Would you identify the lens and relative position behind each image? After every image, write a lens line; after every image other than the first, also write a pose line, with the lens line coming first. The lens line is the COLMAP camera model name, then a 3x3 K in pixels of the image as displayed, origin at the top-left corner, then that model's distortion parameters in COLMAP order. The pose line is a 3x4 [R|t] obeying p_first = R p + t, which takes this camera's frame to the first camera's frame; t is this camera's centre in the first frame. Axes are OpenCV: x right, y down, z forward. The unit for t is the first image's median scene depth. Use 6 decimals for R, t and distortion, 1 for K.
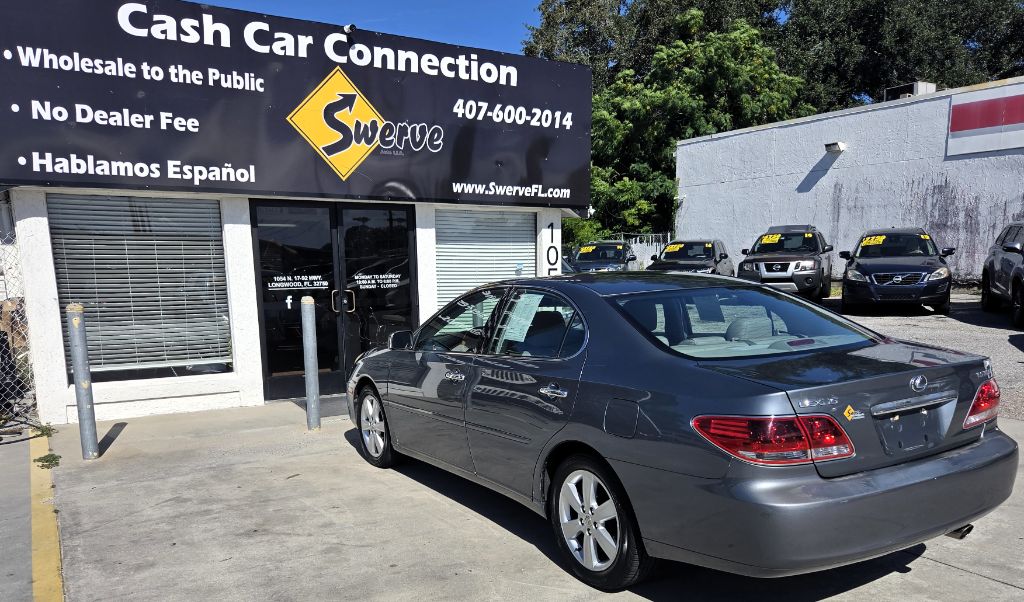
lens RADIAL K [[788.0, 0, 523.4], [0, 788.0, 385.6], [0, 0, 1]] dist [0.059840, -0.047373]
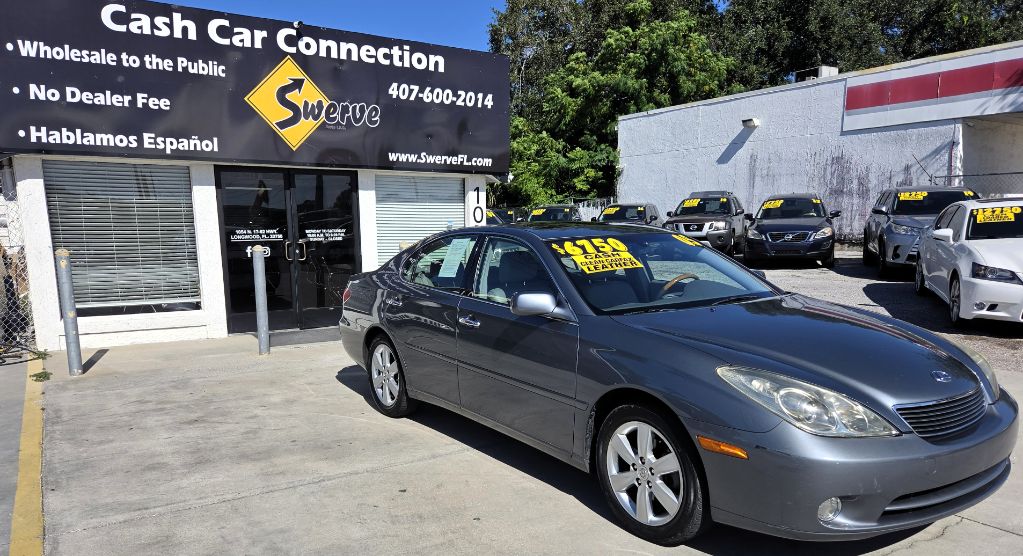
lens RADIAL K [[721.8, 0, 510.4], [0, 721.8, 339.4], [0, 0, 1]] dist [0.062557, -0.050986]
pose [[0.999924, 0.001240, 0.012275, 0.088237], [-0.001264, 0.999997, 0.001925, 0.025614], [-0.012272, -0.001941, 0.999923, -0.108399]]
